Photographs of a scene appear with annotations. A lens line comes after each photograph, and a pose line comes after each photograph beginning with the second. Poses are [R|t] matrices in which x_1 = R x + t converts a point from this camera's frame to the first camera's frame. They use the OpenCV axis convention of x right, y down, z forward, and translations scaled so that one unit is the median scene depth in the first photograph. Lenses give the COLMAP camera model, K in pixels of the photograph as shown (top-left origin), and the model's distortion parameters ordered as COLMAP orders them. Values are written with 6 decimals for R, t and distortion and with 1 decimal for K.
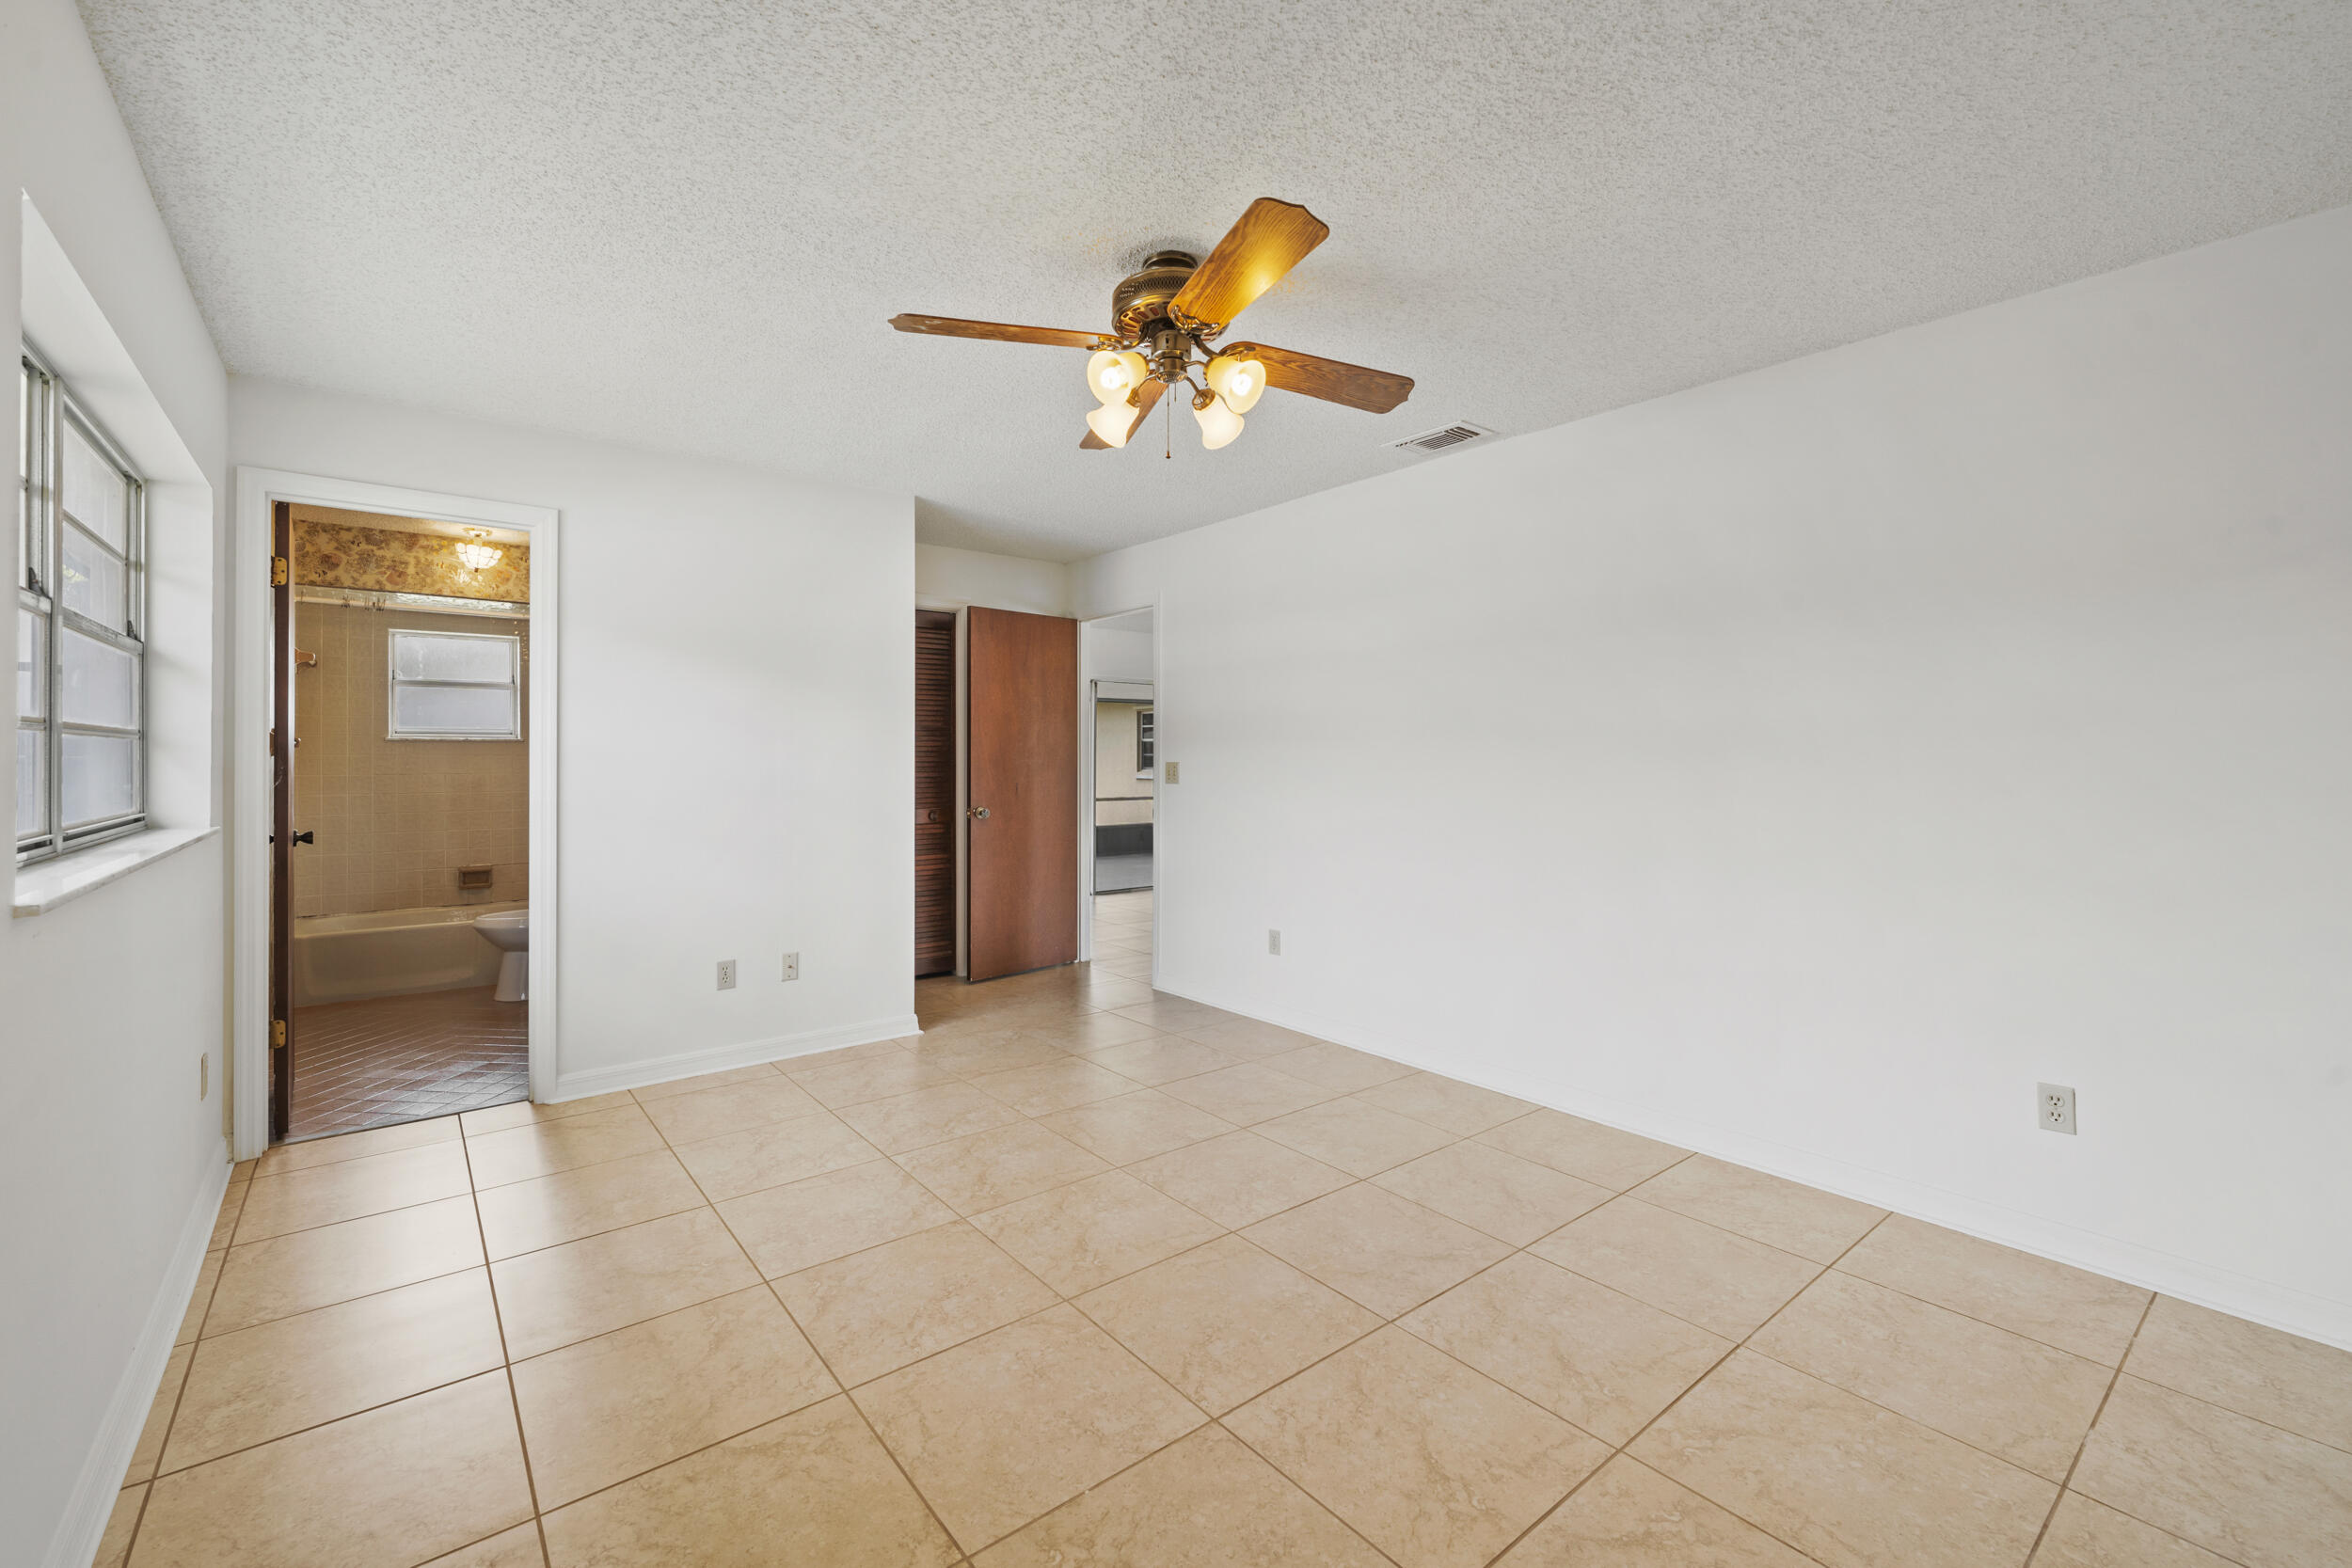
lens RADIAL K [[979.0, 0, 1182.0], [0, 979.0, 761.2], [0, 0, 1]] dist [-0.001940, -0.000039]
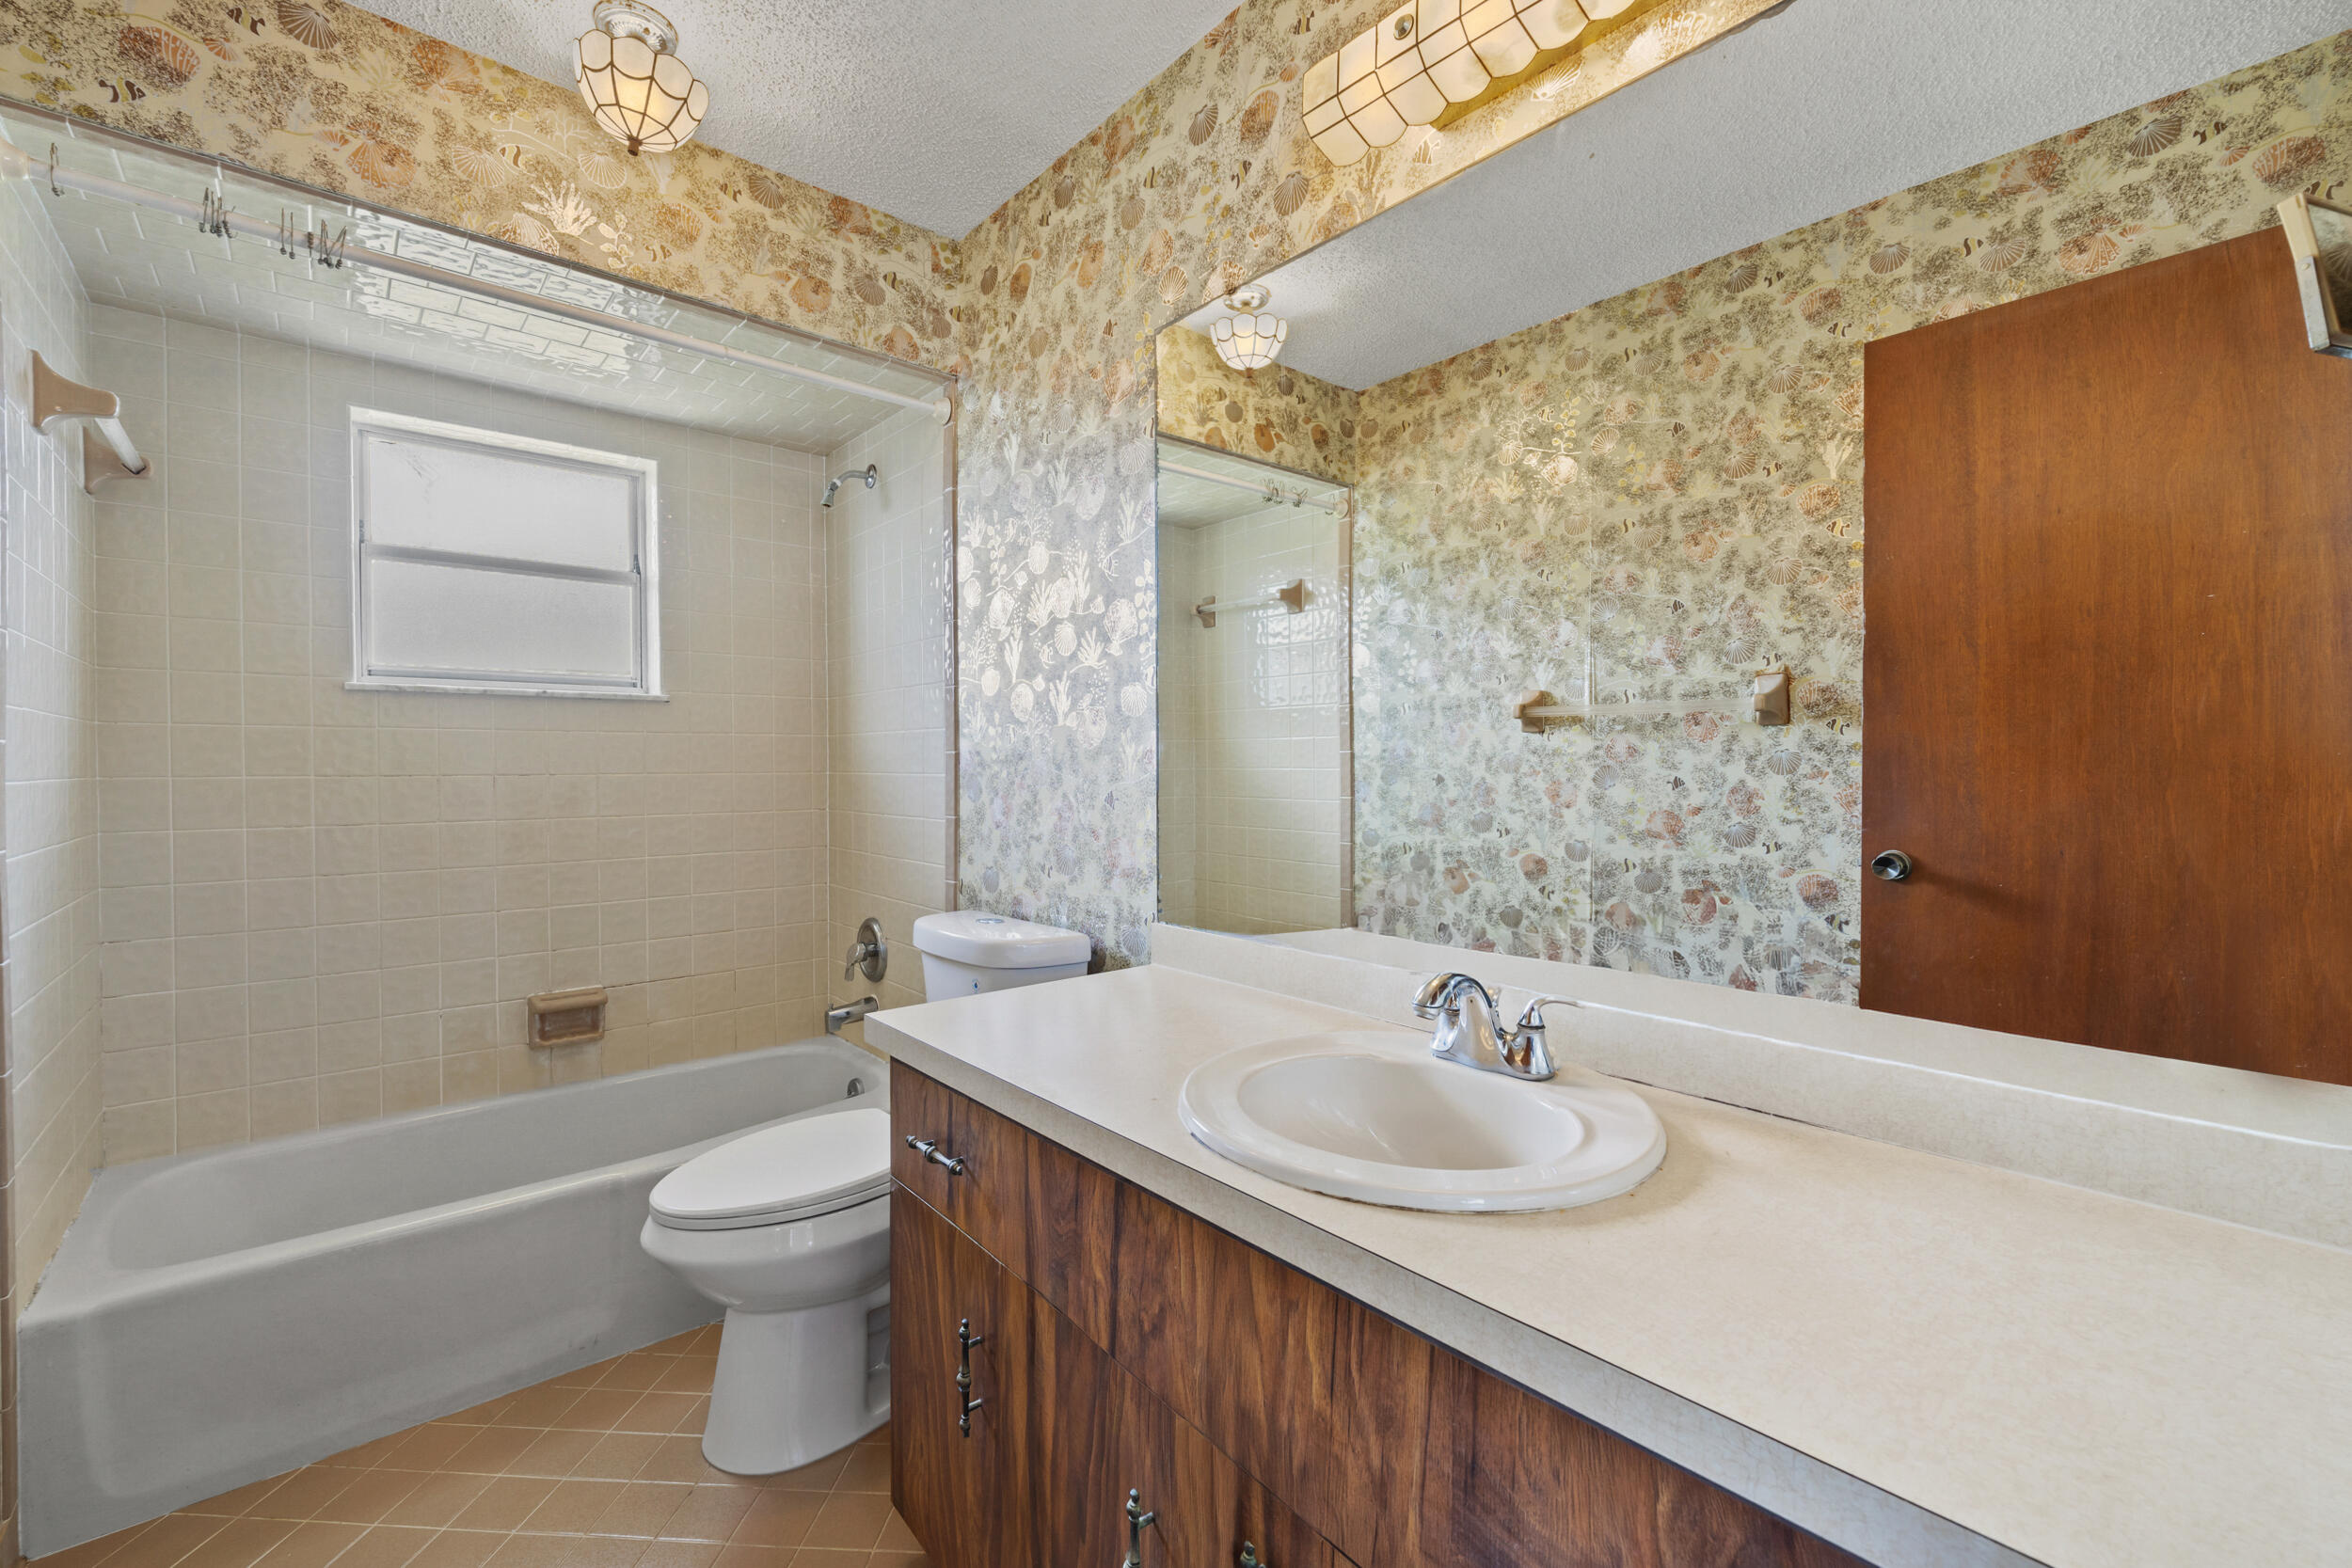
lens RADIAL K [[979.0, 0, 1187.6], [0, 979.0, 780.7], [0, 0, 1]] dist [-0.001940, -0.000039]
pose [[0.999257, -0.001674, 0.038508, -0.546611], [0.001040, 0.999864, 0.016479, 0.010176], [-0.038530, -0.016427, 0.999122, 0.660221]]
